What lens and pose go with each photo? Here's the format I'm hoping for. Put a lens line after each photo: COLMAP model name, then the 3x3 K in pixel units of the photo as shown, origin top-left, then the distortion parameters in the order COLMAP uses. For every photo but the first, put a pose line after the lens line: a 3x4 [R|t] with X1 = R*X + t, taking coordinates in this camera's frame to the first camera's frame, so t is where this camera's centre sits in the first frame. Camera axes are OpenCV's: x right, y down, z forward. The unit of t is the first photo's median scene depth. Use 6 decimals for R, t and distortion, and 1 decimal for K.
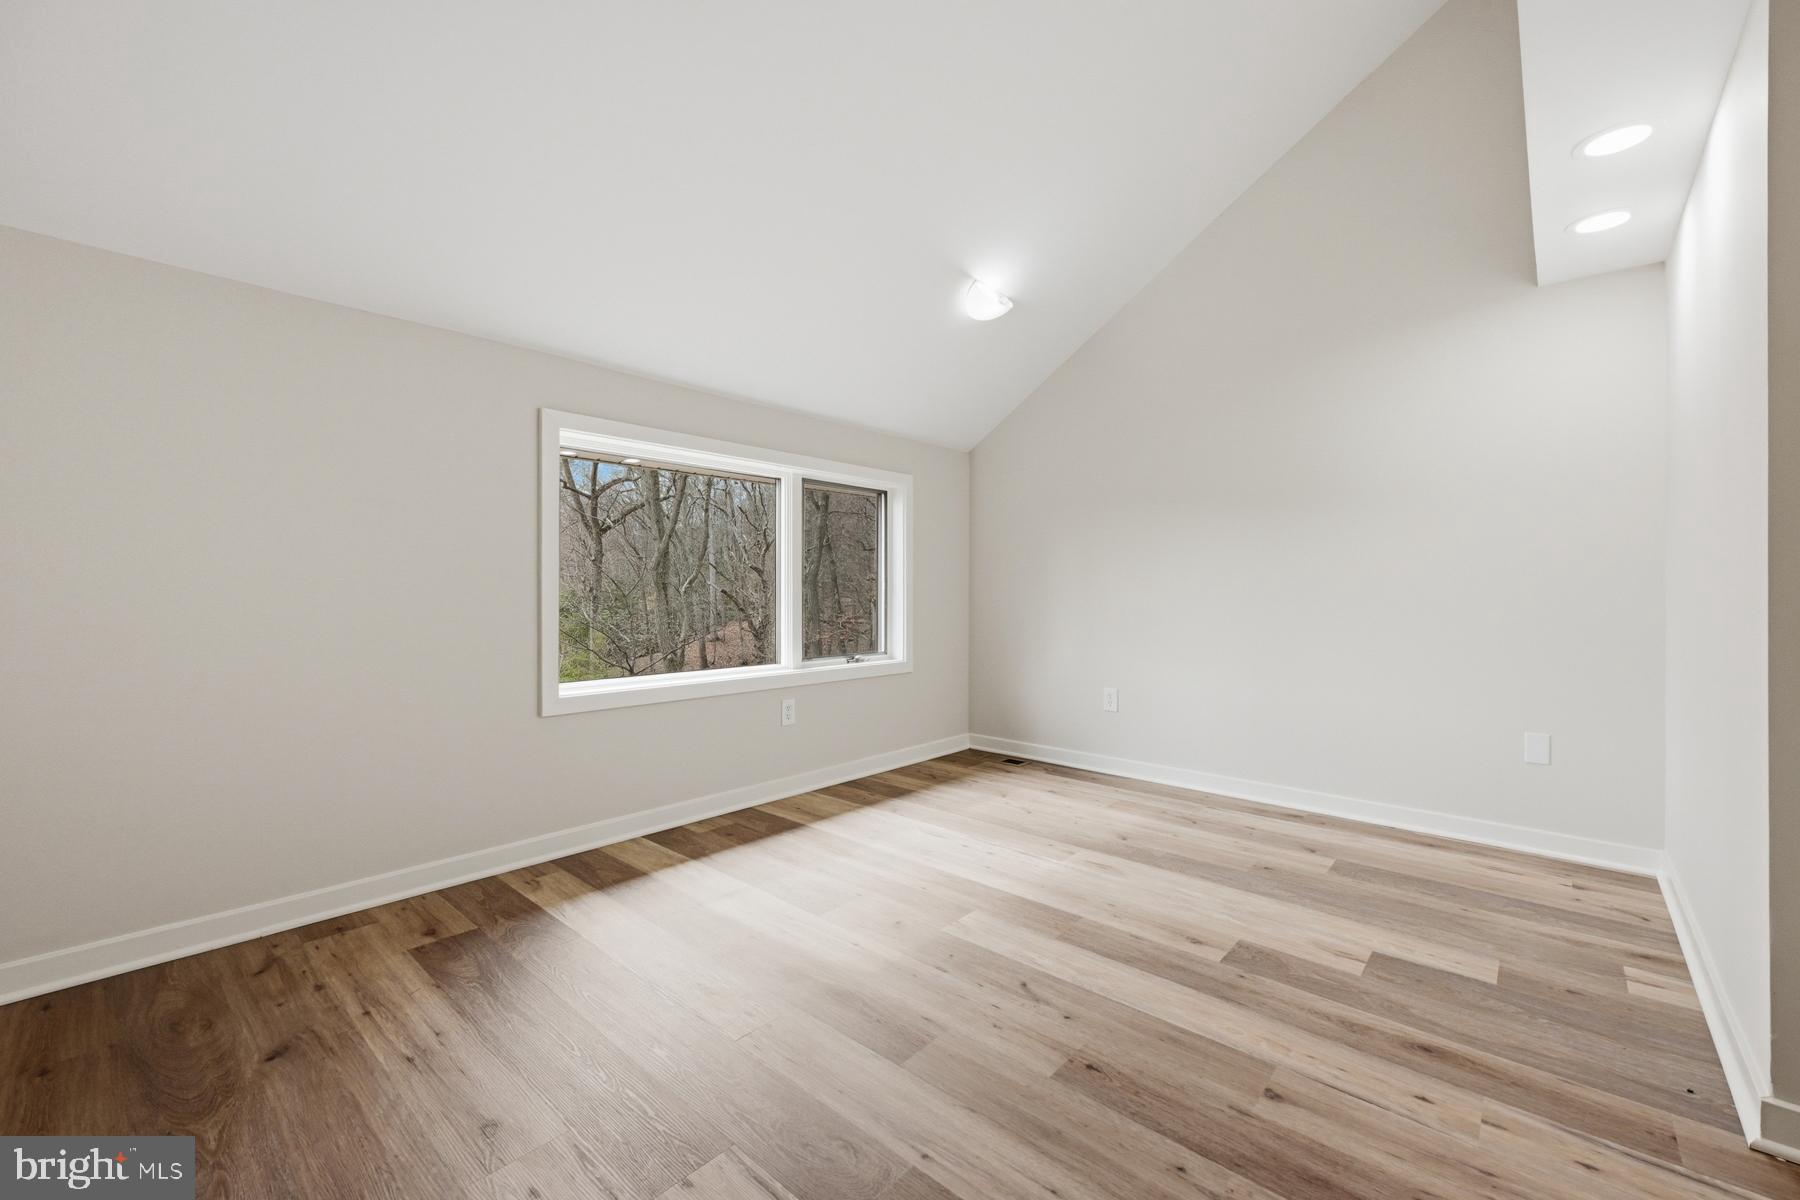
lens RADIAL K [[714.0, 0, 915.9], [0, 714.0, 601.6], [0, 0, 1]] dist [0.000048, -0.000543]
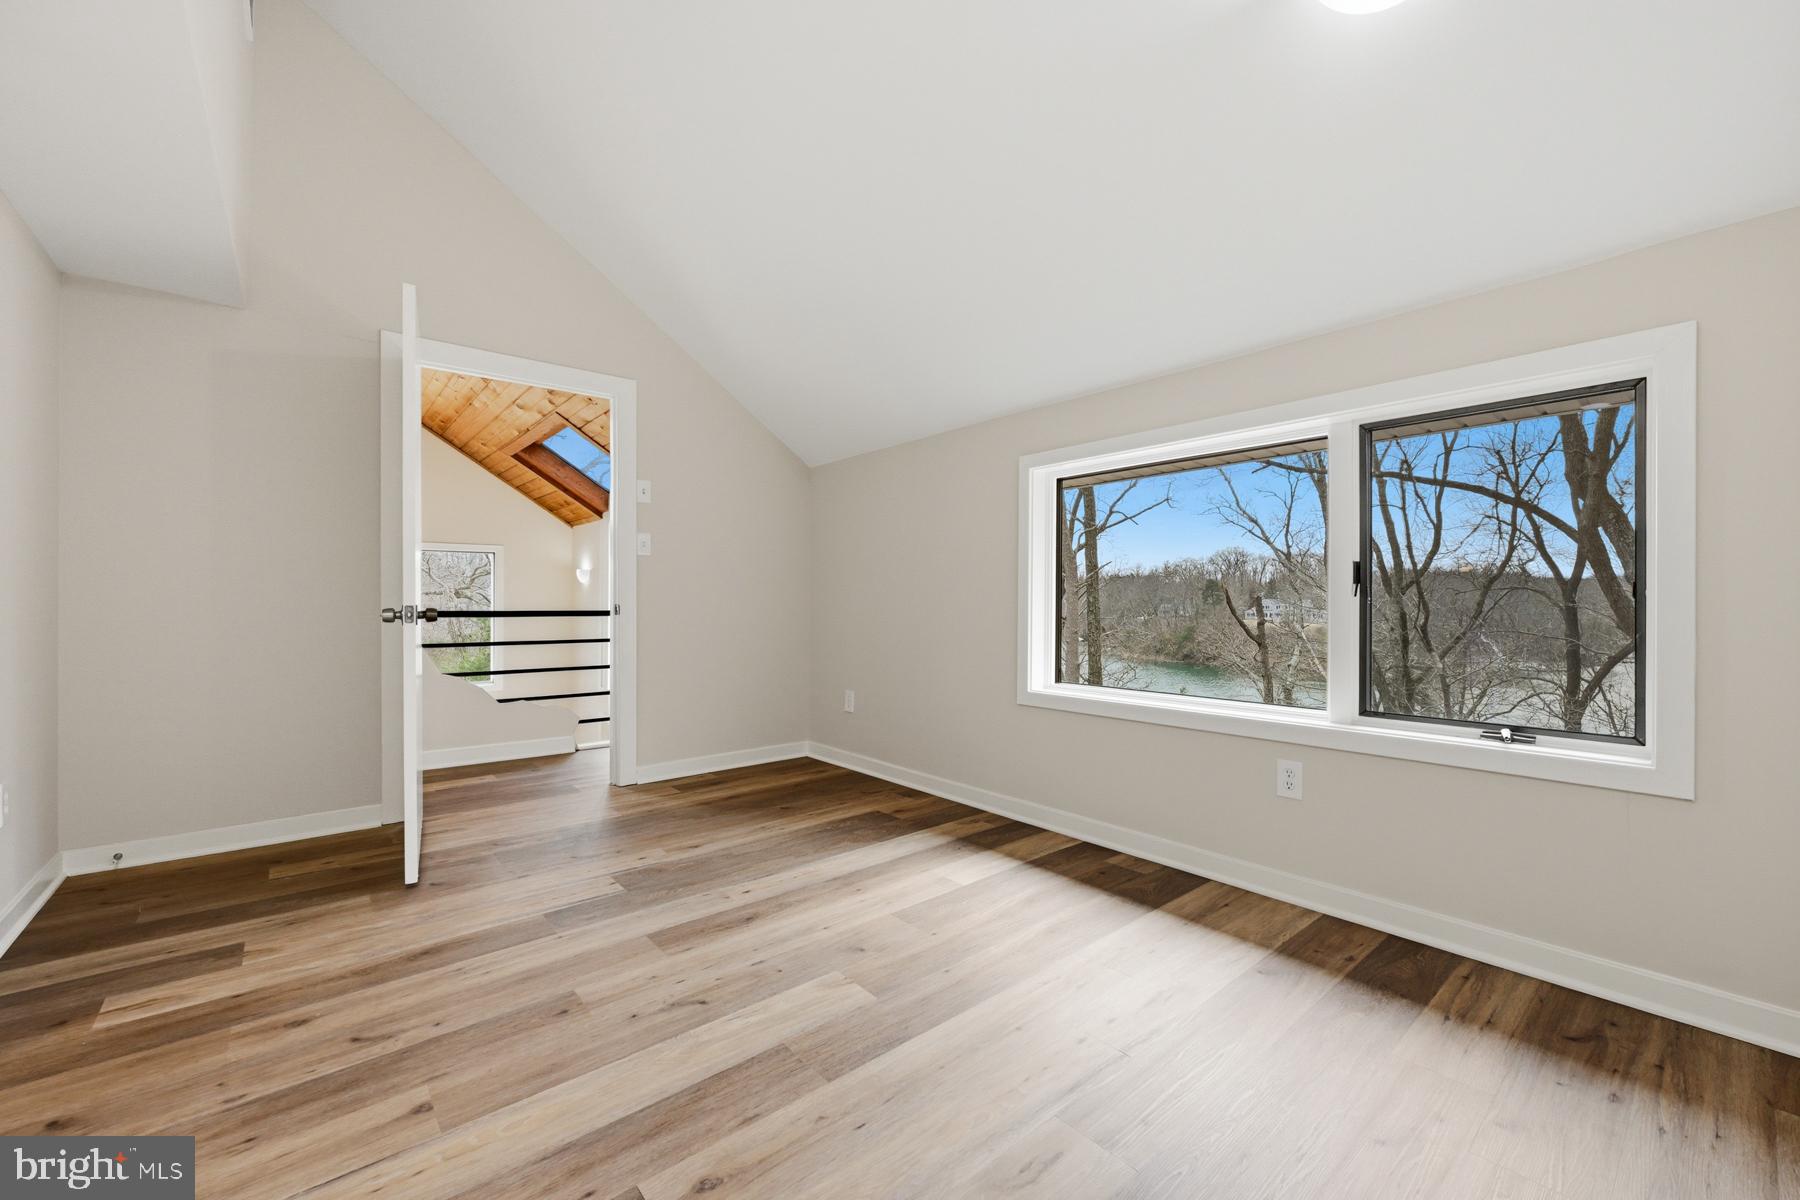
lens RADIAL K [[714.0, 0, 892.1], [0, 714.0, 606.3], [0, 0, 1]] dist [0.000048, -0.000543]
pose [[-0.148059, 0.001570, -0.988977, 0.834184], [-0.016619, 0.999854, 0.004075, -0.012910], [0.988839, 0.017039, -0.148011, 1.073750]]
